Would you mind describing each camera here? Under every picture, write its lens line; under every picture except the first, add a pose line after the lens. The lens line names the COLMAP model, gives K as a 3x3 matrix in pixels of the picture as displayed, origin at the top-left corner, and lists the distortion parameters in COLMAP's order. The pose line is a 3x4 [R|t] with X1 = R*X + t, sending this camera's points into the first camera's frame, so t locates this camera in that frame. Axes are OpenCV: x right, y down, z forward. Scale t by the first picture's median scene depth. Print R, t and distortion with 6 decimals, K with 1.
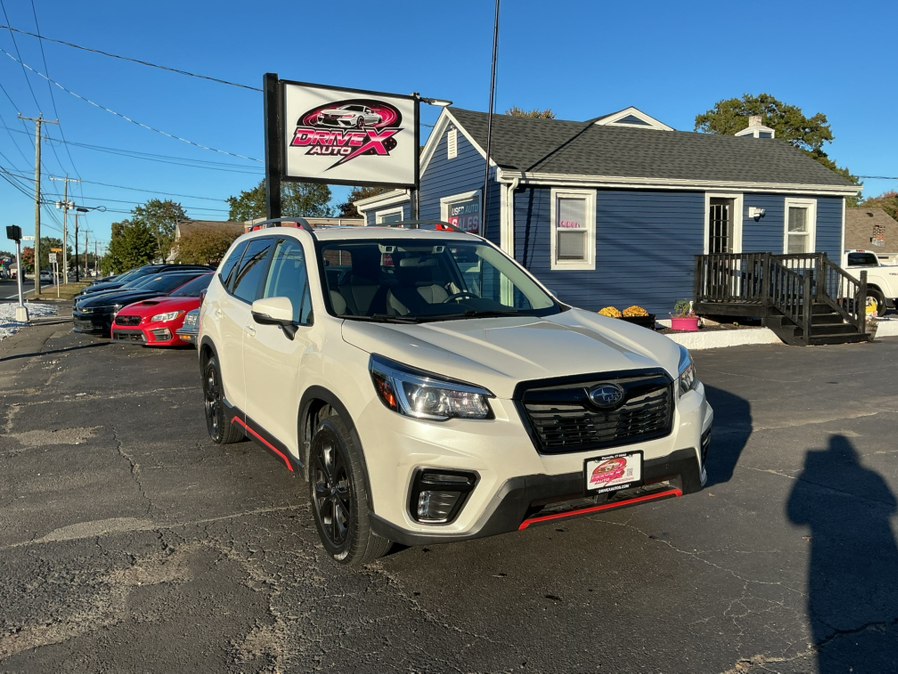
lens RADIAL K [[742.8, 0, 449.0], [0, 742.8, 337.0], [0, 0, 1]] dist [0.148010, -0.300418]
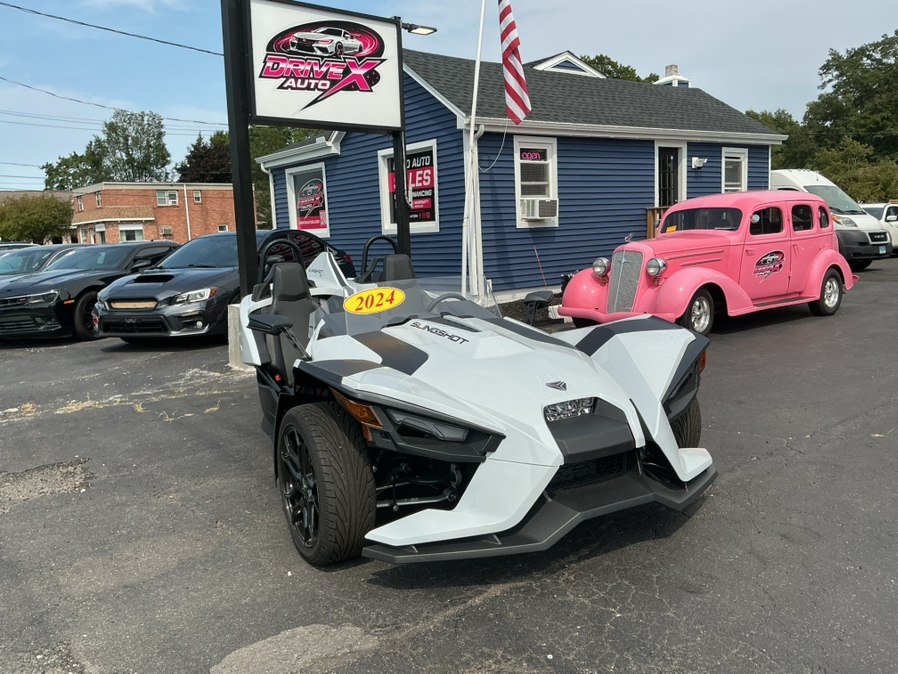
lens RADIAL K [[745.0, 0, 449.0], [0, 745.0, 337.0], [0, 0, 1]] dist [0.144376, -0.299121]
pose [[0.977916, -0.060630, 0.200010, -0.136768], [0.051446, 0.997383, 0.050804, -0.008247], [-0.202566, -0.039392, 0.978476, 0.120172]]
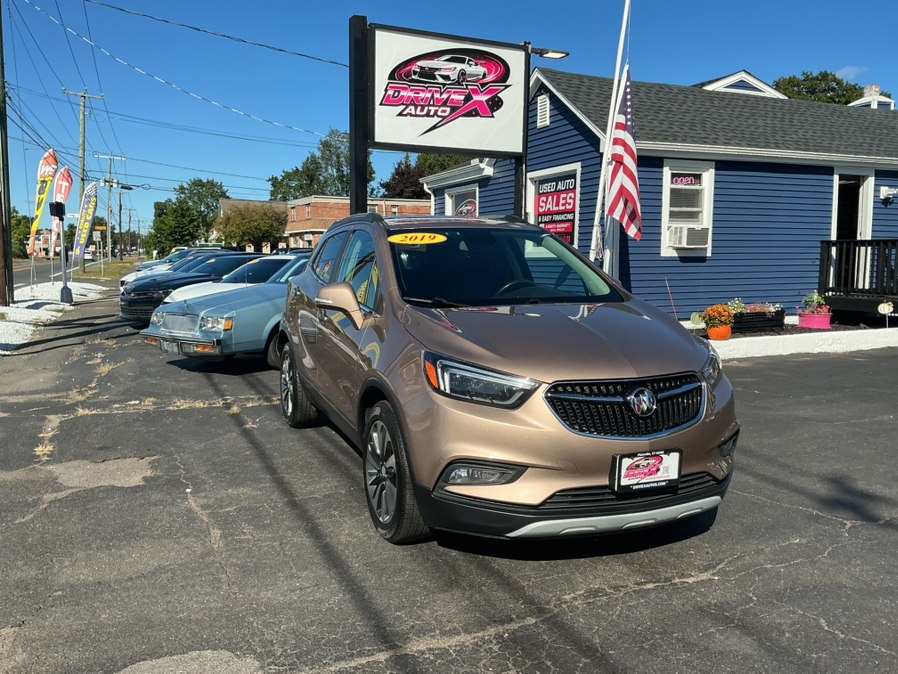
lens RADIAL K [[745.0, 0, 449.0], [0, 745.0, 337.0], [0, 0, 1]] dist [0.144376, -0.299121]
pose [[0.998777, 0.015626, -0.046908, -0.065717], [-0.014500, 0.999601, 0.024246, -0.014540], [0.047268, -0.023537, 0.998605, 0.121063]]
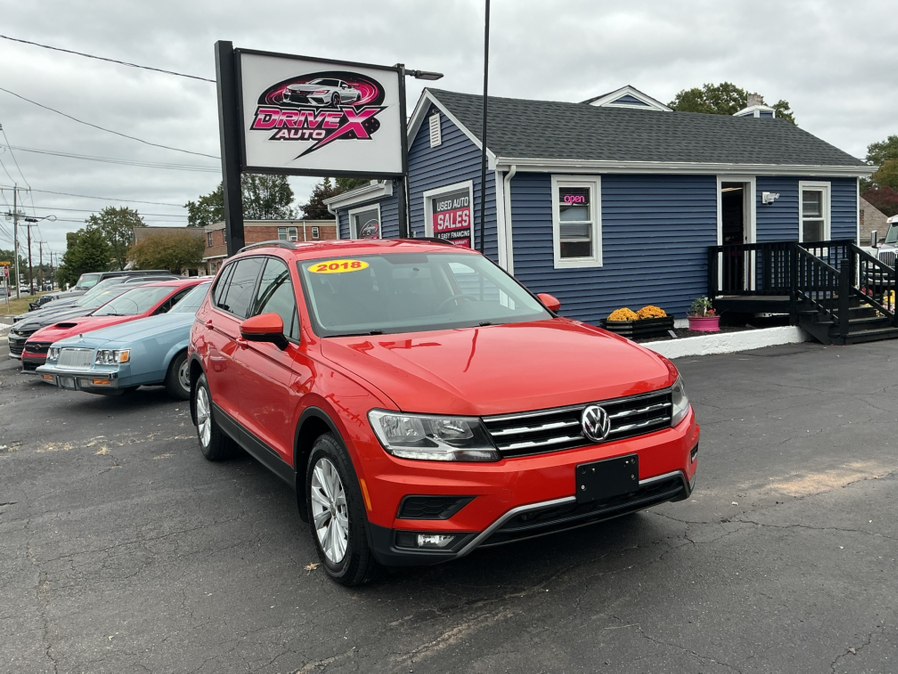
lens RADIAL K [[745.0, 0, 449.0], [0, 745.0, 337.0], [0, 0, 1]] dist [0.144376, -0.299121]
pose [[0.998399, -0.037866, 0.042018, -0.028214], [0.037799, 0.999283, 0.002386, -0.016491], [-0.042078, -0.000794, 0.999114, 0.122841]]
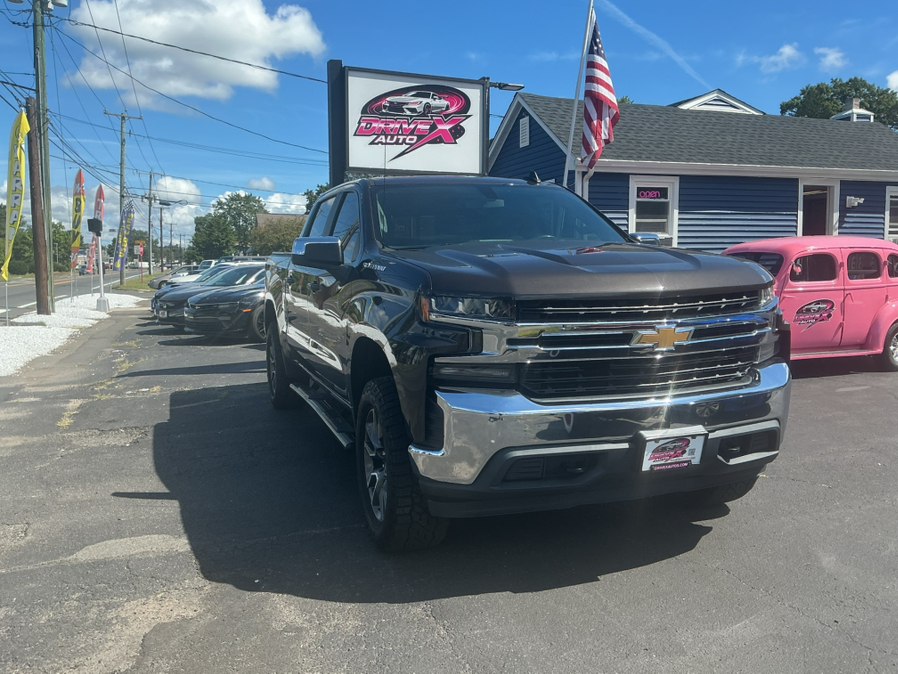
lens RADIAL K [[745.0, 0, 449.0], [0, 745.0, 337.0], [0, 0, 1]] dist [0.144376, -0.299121]
pose [[0.995396, 0.011066, -0.095211, 0.003108], [-0.010064, 0.999889, 0.011001, -0.005746], [0.095322, -0.009992, 0.995396, 0.035759]]
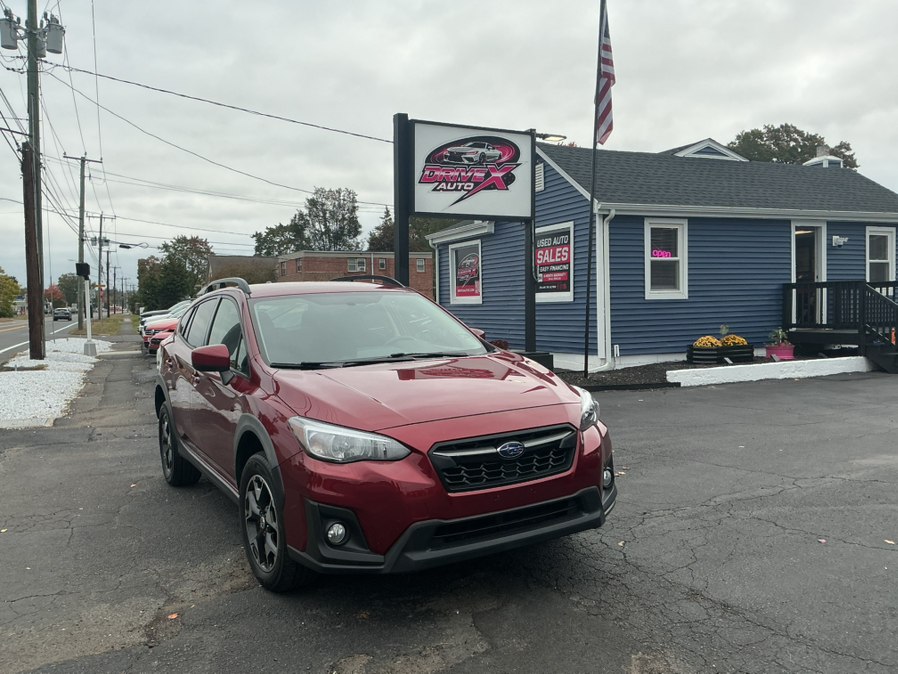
lens RADIAL K [[742.8, 0, 449.0], [0, 742.8, 337.0], [0, 0, 1]] dist [0.148010, -0.300418]
pose [[0.999720, -0.009567, -0.021623, -0.106669], [0.008650, 0.999076, -0.042088, 0.000145], [0.022006, 0.041890, 0.998880, -0.008601]]
